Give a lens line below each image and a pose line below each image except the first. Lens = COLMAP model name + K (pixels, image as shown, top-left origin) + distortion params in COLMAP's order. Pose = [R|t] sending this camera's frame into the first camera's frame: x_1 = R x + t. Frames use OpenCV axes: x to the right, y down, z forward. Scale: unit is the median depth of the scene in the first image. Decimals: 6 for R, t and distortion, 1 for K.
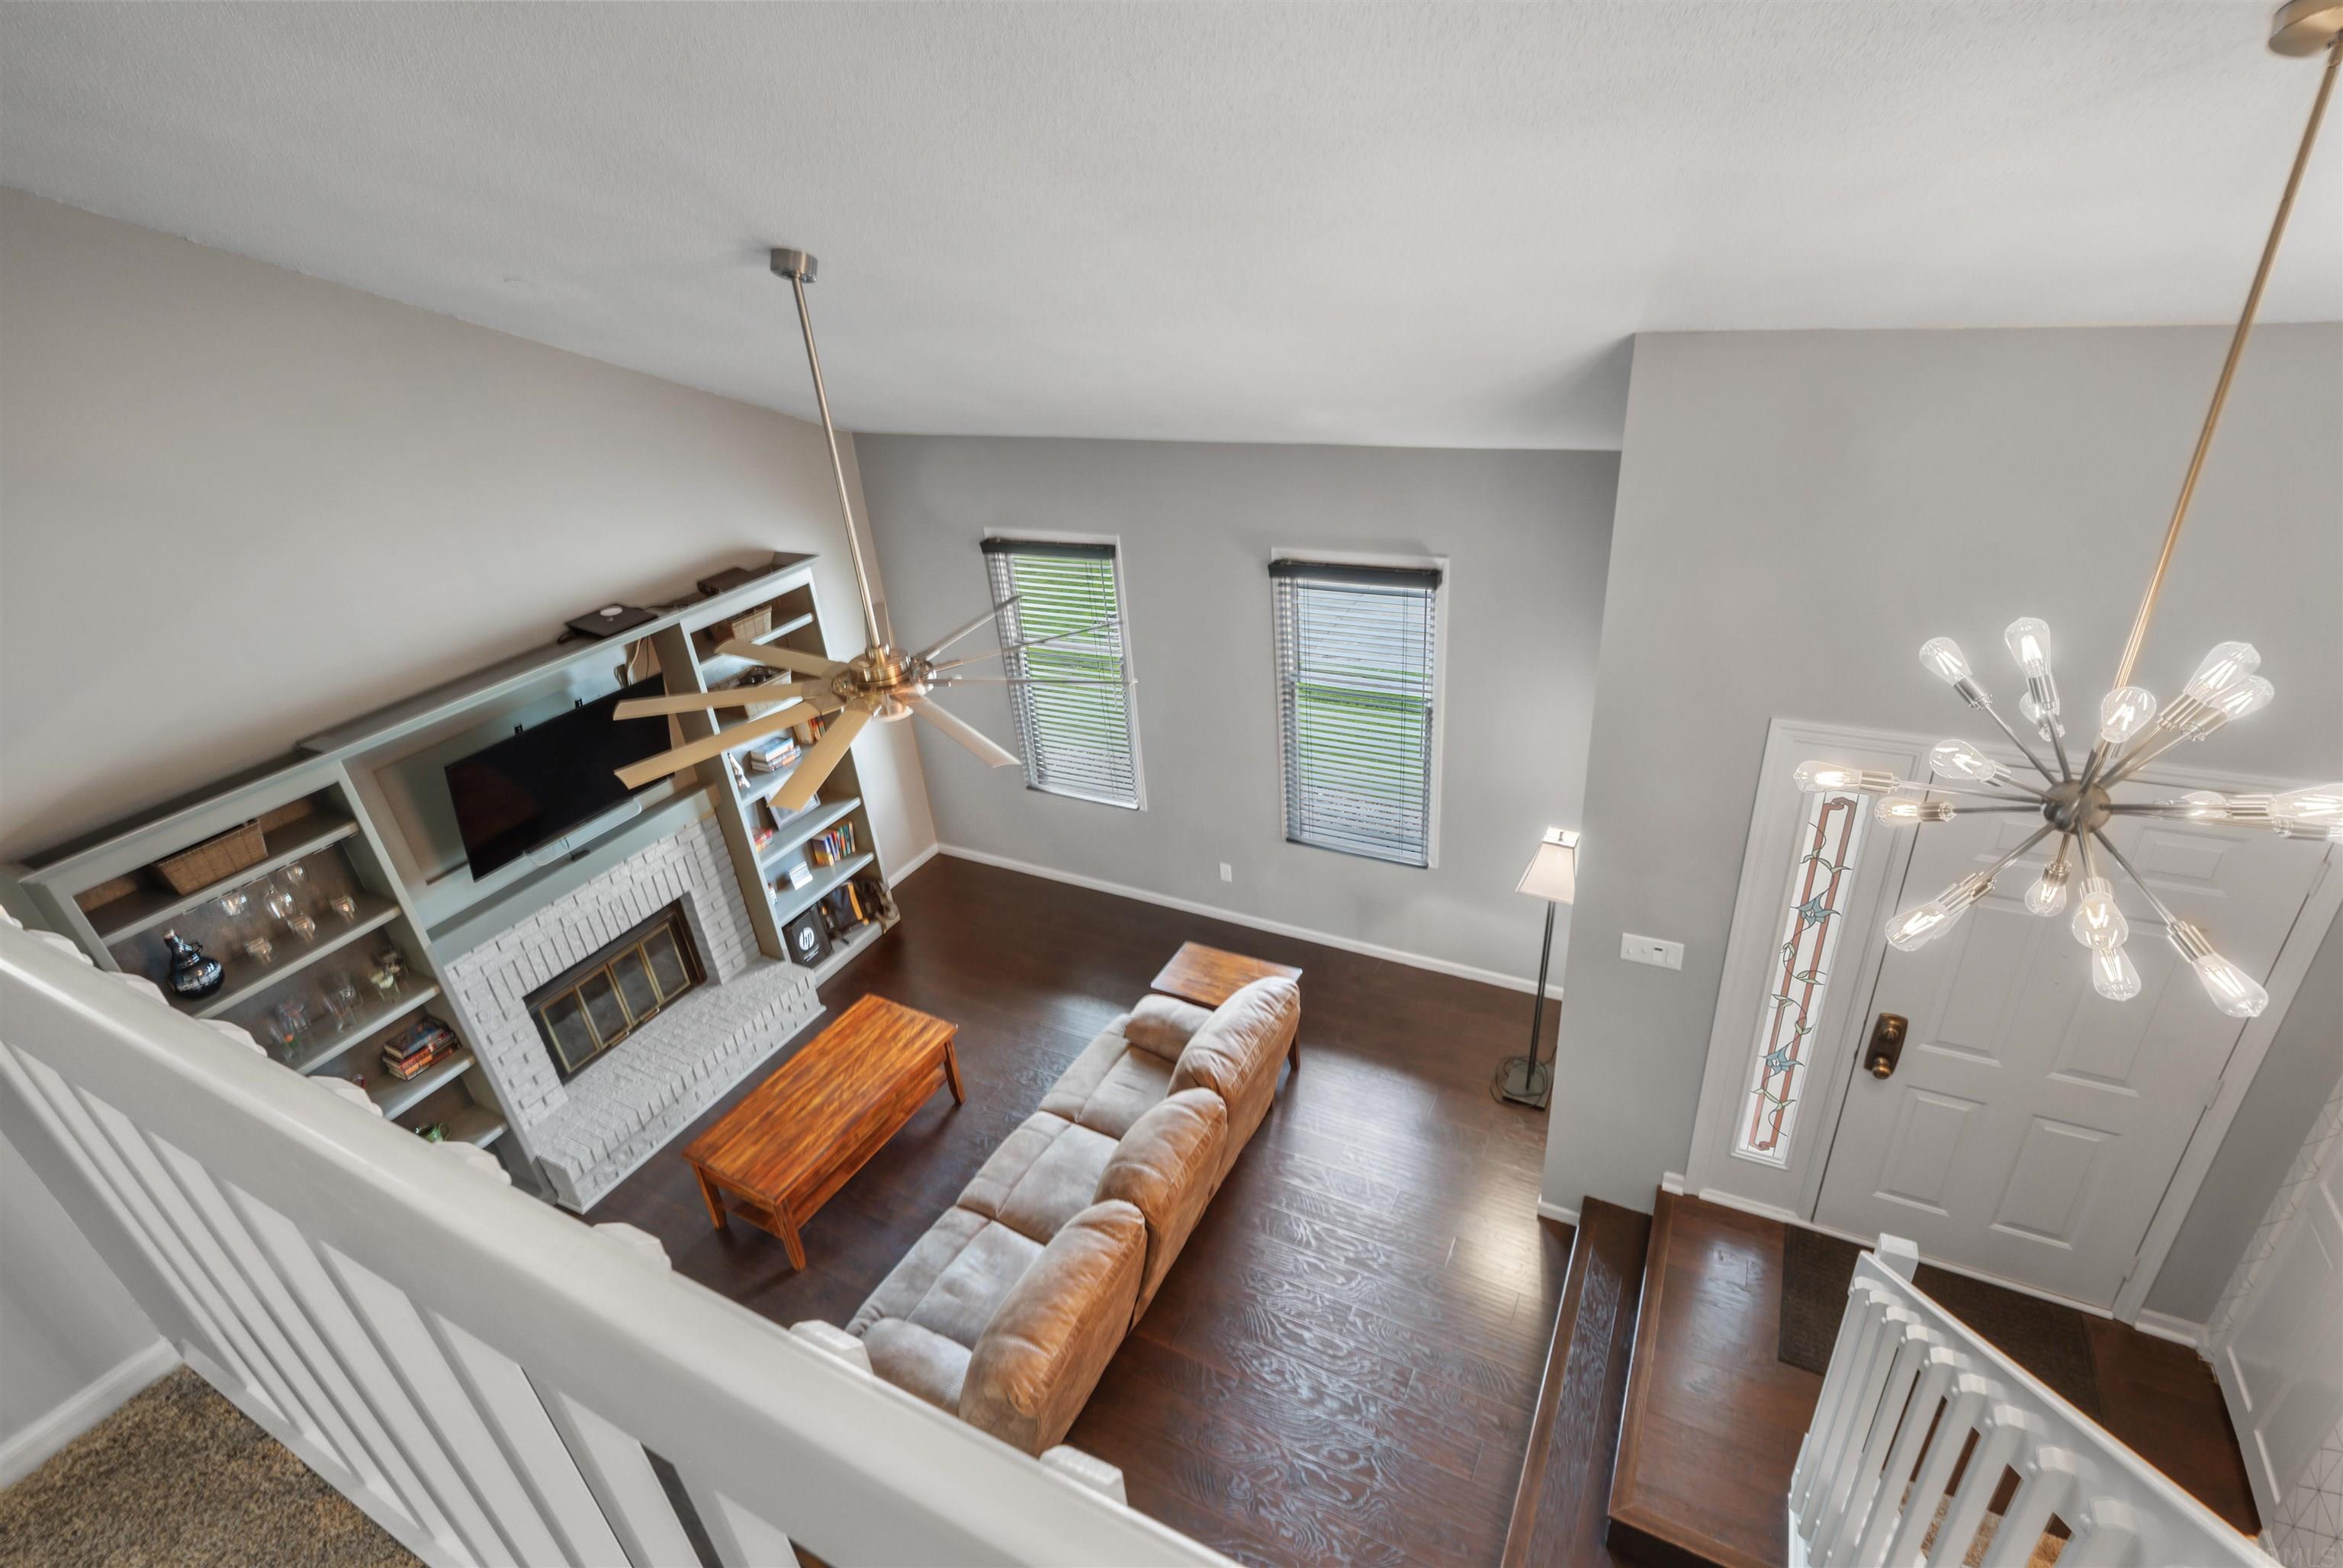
lens RADIAL K [[1097.8, 0, 1171.5], [0, 1097.8, 784.0], [0, 0, 1]] dist [0.011762, 0.000306]
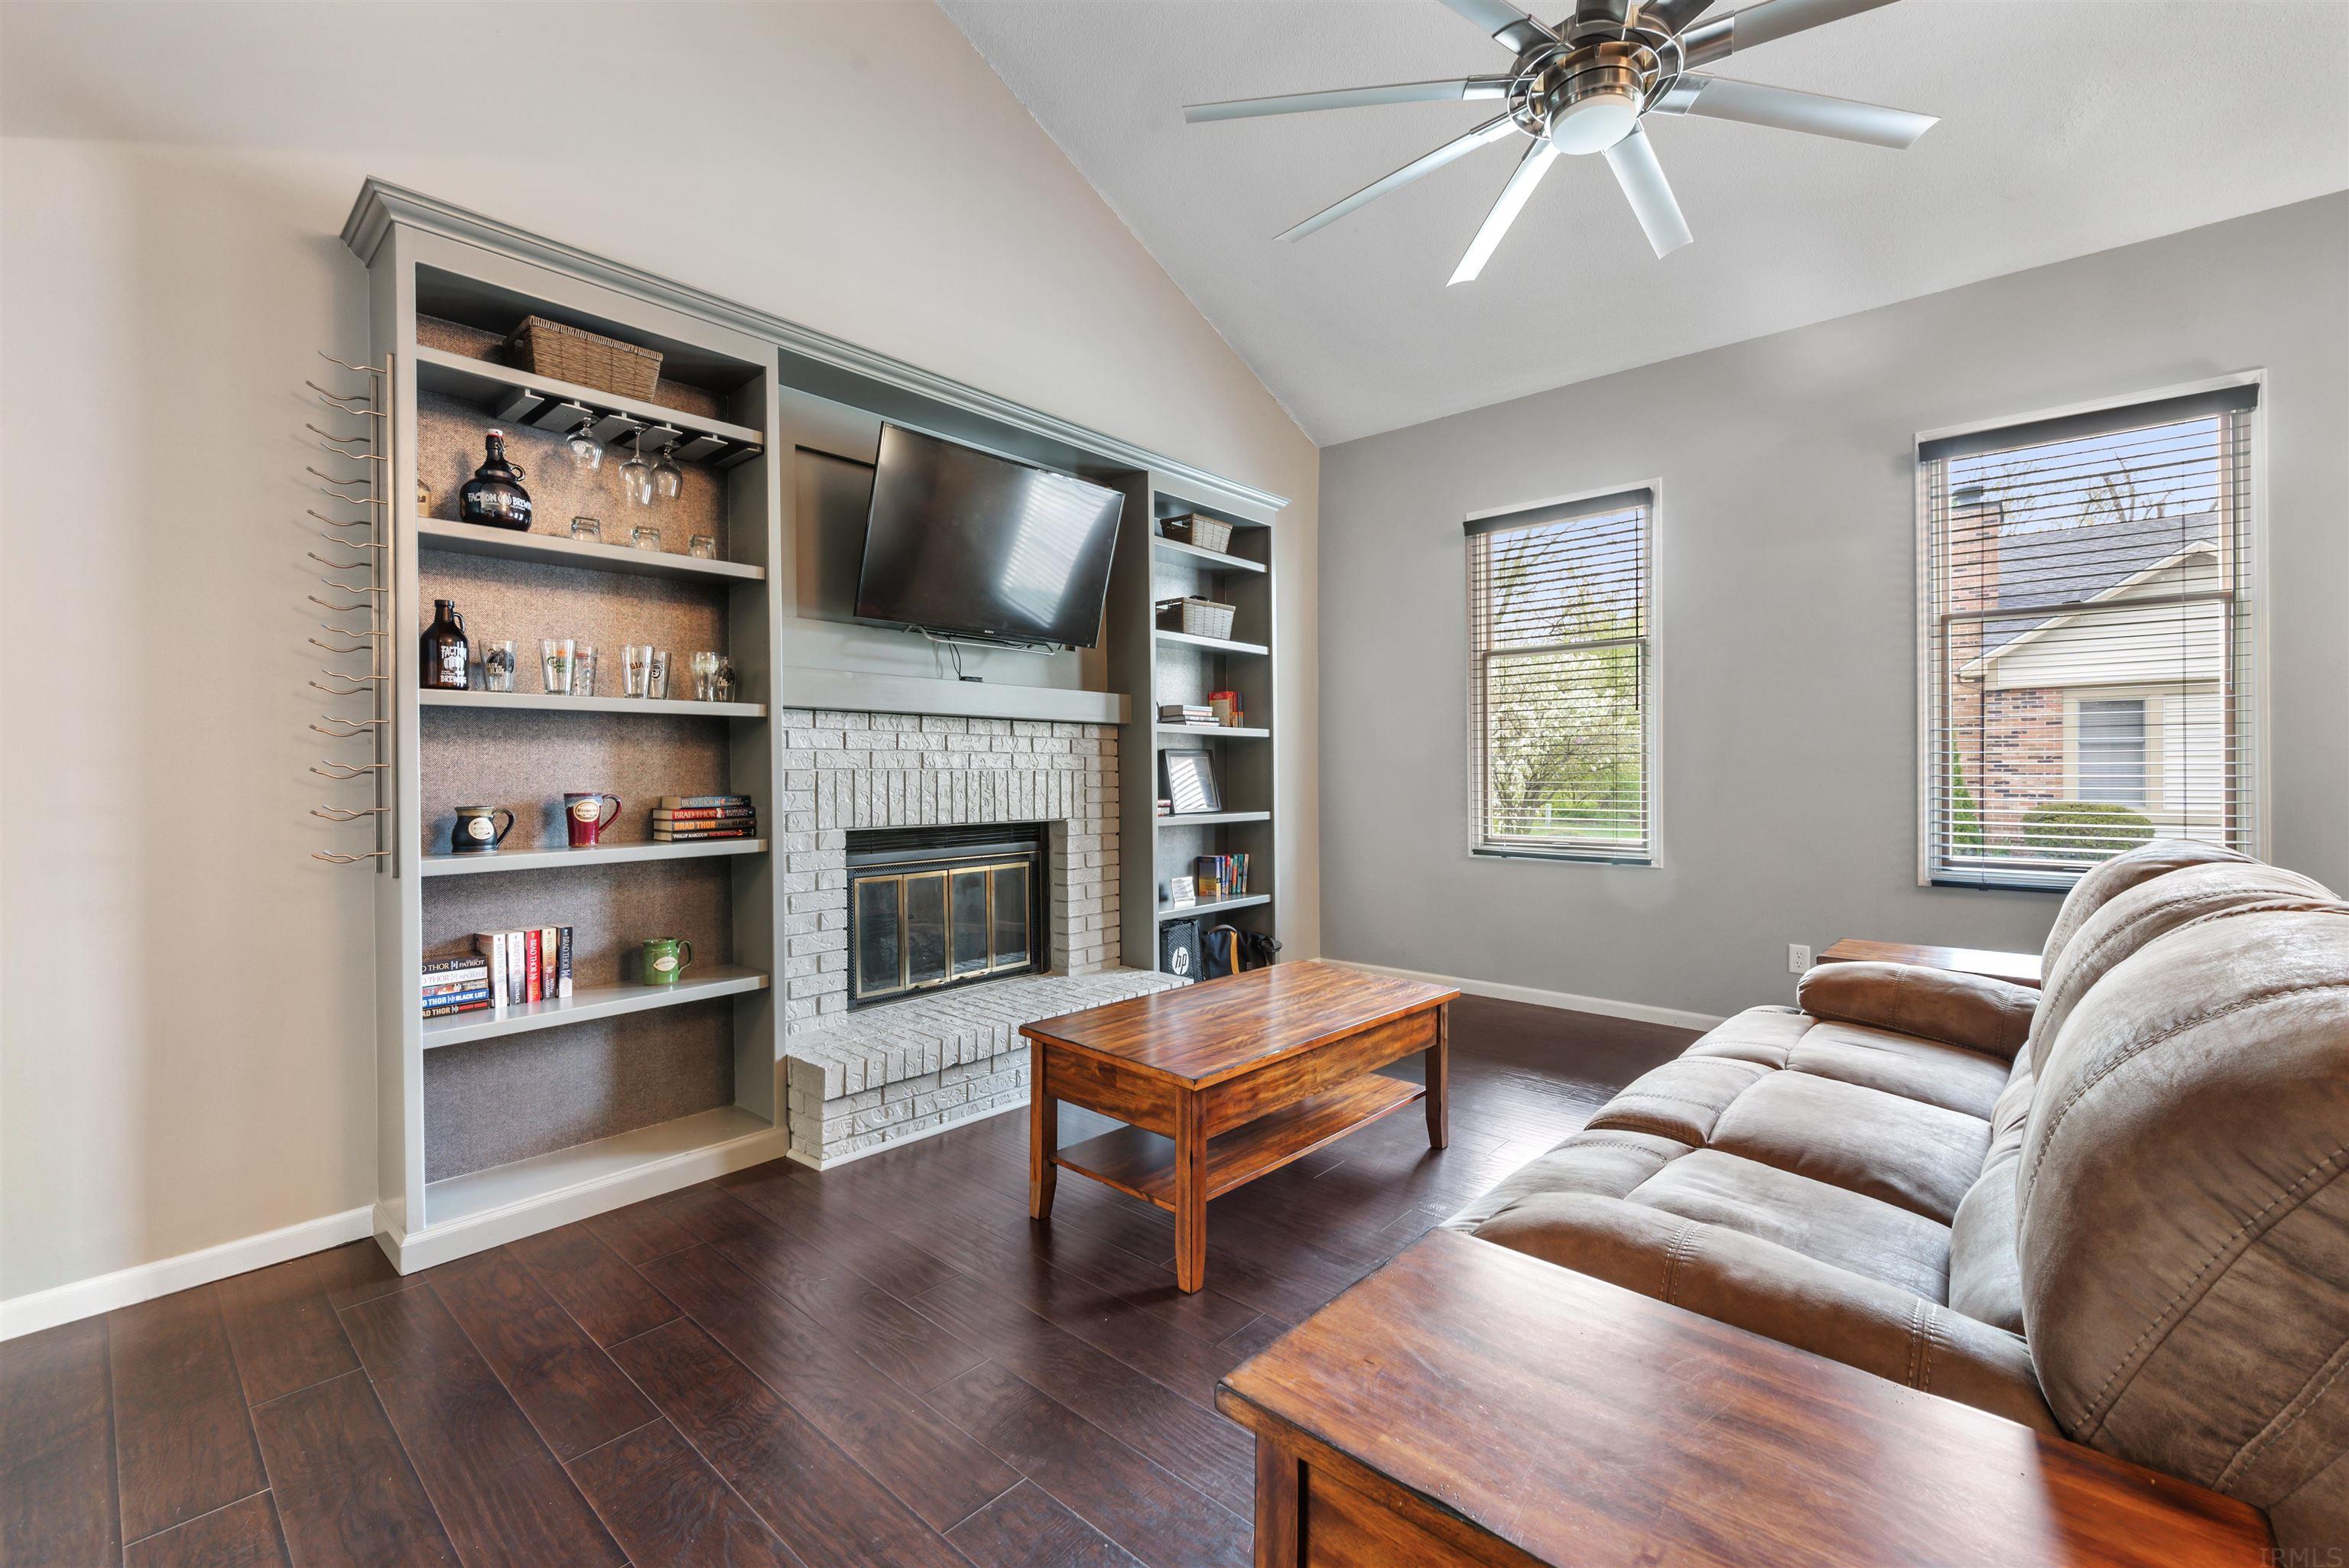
lens RADIAL K [[975.7, 0, 1174.5], [0, 975.7, 784.0], [0, 0, 1]] dist [-0.001439, -0.000126]
pose [[0.968755, 0.073731, -0.236807, -0.216754], [-0.173918, 0.882652, -0.436667, 0.363309], [0.176822, 0.464208, 0.867897, 0.434907]]
